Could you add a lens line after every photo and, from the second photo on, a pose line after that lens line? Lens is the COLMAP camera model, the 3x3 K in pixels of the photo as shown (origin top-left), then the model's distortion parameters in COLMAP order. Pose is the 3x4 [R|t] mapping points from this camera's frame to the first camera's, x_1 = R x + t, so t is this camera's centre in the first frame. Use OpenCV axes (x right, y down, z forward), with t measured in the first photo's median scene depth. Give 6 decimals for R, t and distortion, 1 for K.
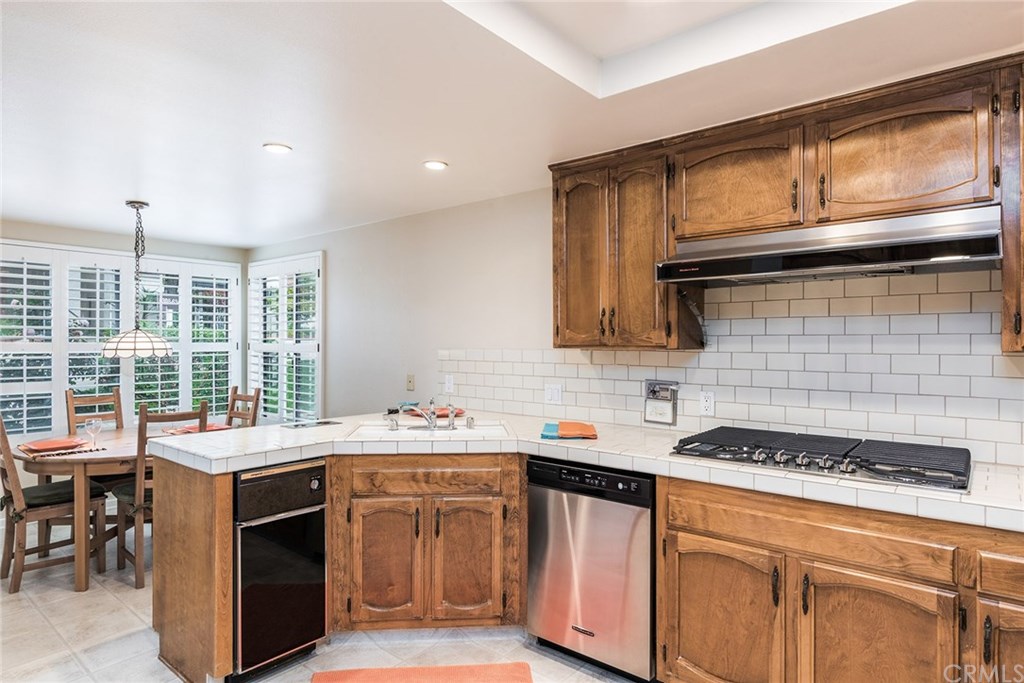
lens RADIAL K [[582.0, 0, 511.9], [0, 582.0, 343.0], [0, 0, 1]] dist [-0.006060, 0.001308]
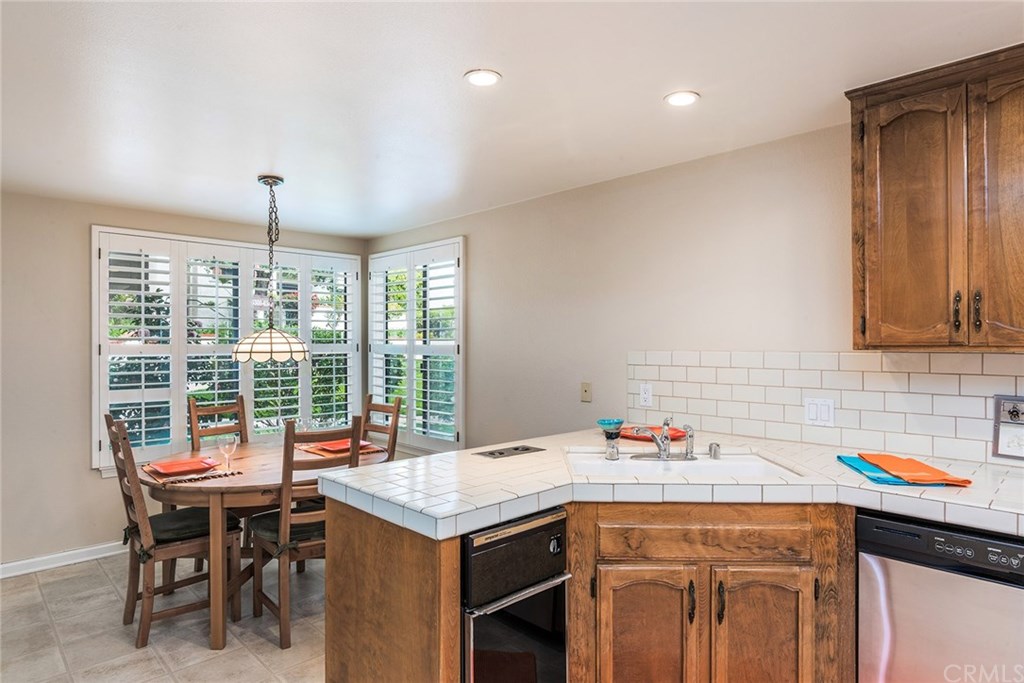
lens RADIAL K [[582.0, 0, 511.5], [0, 582.0, 342.7], [0, 0, 1]] dist [-0.006060, 0.001308]
pose [[0.994264, -0.003487, -0.106895, -0.253324], [0.003311, 0.999993, -0.001827, 0.000136], [0.106900, 0.001463, 0.994269, 0.241408]]
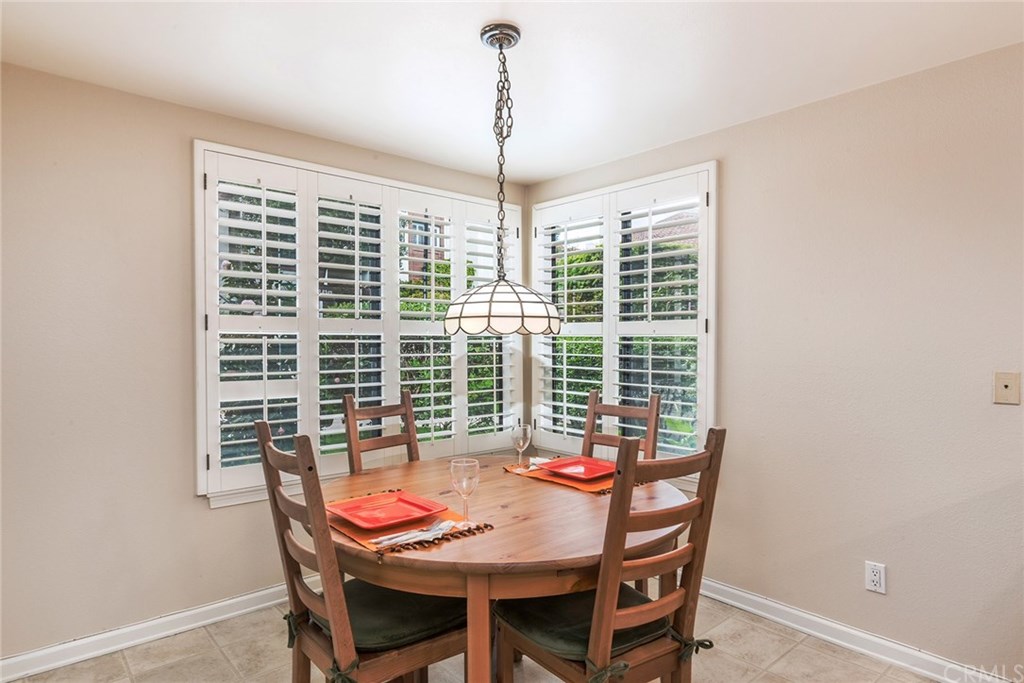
lens RADIAL K [[582.0, 0, 513.3], [0, 582.0, 348.5], [0, 0, 1]] dist [-0.006060, 0.001308]
pose [[0.988583, -0.000215, -0.150676, -0.679523], [0.002098, 0.999922, 0.012335, 0.037177], [0.150662, -0.012510, 0.988506, 0.598720]]
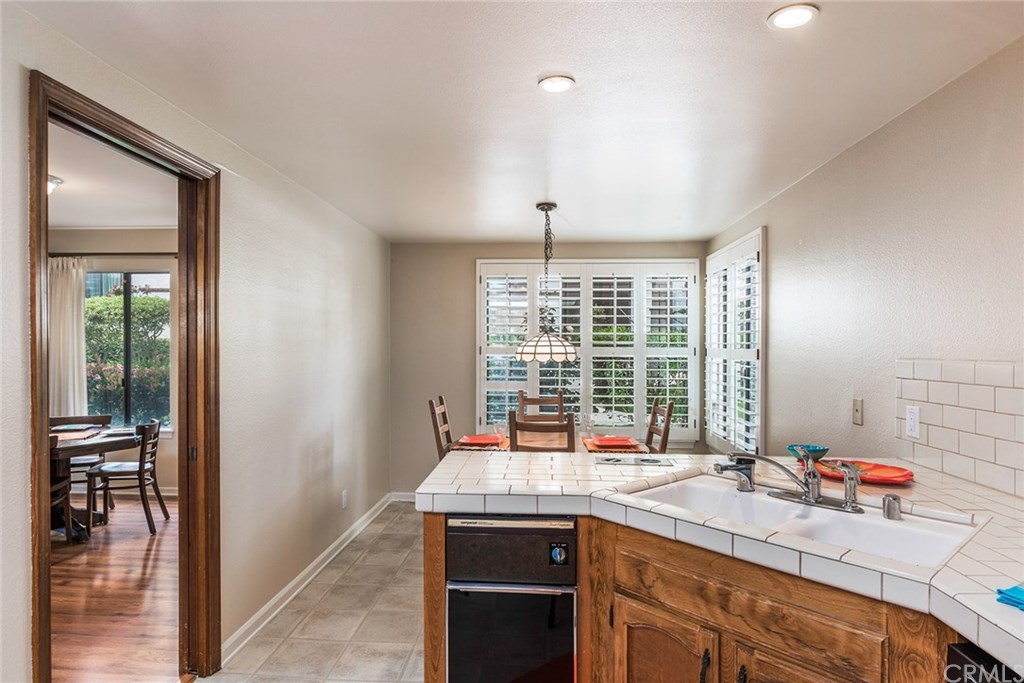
lens RADIAL K [[582.0, 0, 509.6], [0, 582.0, 347.1], [0, 0, 1]] dist [-0.006060, 0.001308]
pose [[0.592326, 0.002976, -0.805693, 0.139454], [-0.006255, 0.999980, -0.000906, 0.001580], [0.805674, 0.005576, 0.592332, 0.443790]]
